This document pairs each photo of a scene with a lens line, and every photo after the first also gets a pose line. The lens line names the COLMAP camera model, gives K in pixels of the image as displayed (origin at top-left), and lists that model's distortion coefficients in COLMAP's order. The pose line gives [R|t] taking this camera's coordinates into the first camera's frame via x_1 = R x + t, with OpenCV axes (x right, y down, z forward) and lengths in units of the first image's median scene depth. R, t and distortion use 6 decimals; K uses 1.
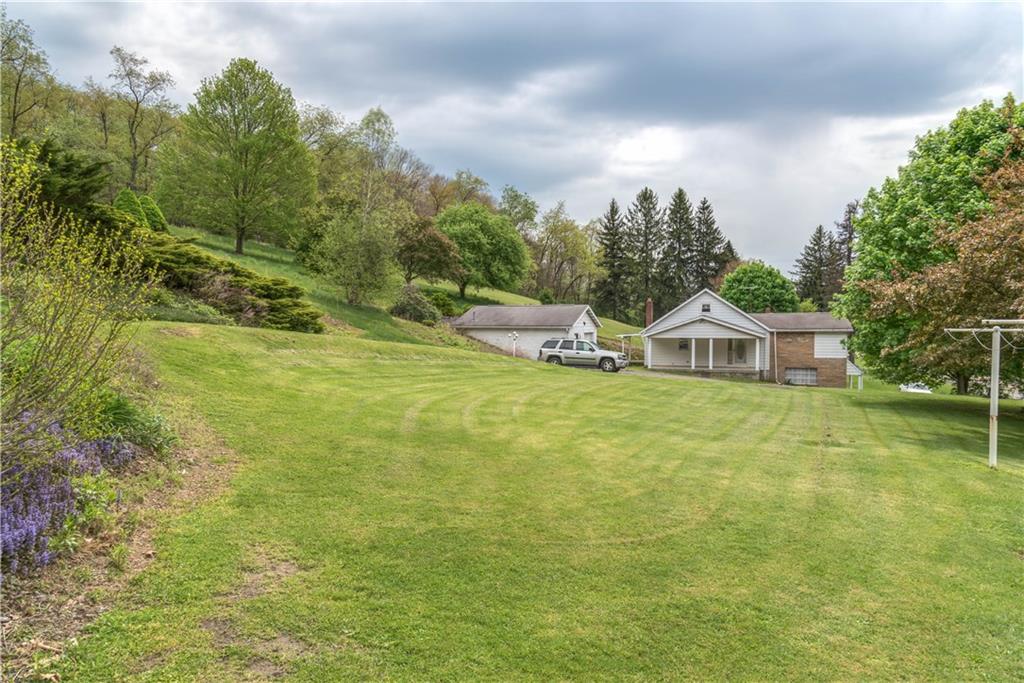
lens RADIAL K [[701.3, 0, 511.1], [0, 701.3, 336.3], [0, 0, 1]] dist [0.014559, -0.007262]
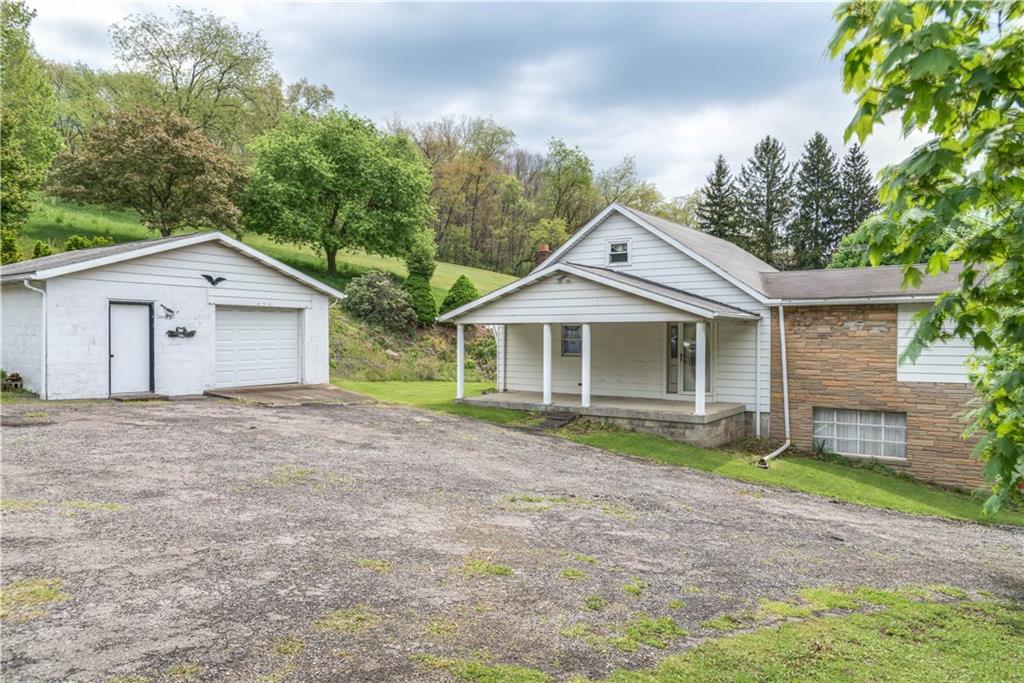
lens RADIAL K [[701.3, 0, 513.0], [0, 701.3, 342.7], [0, 0, 1]] dist [0.014559, -0.007262]
pose [[0.964313, 0.006666, -0.264682, 0.136492], [-0.009174, 0.999924, -0.008242, 0.006506], [0.264607, 0.010376, 0.964301, 0.249101]]
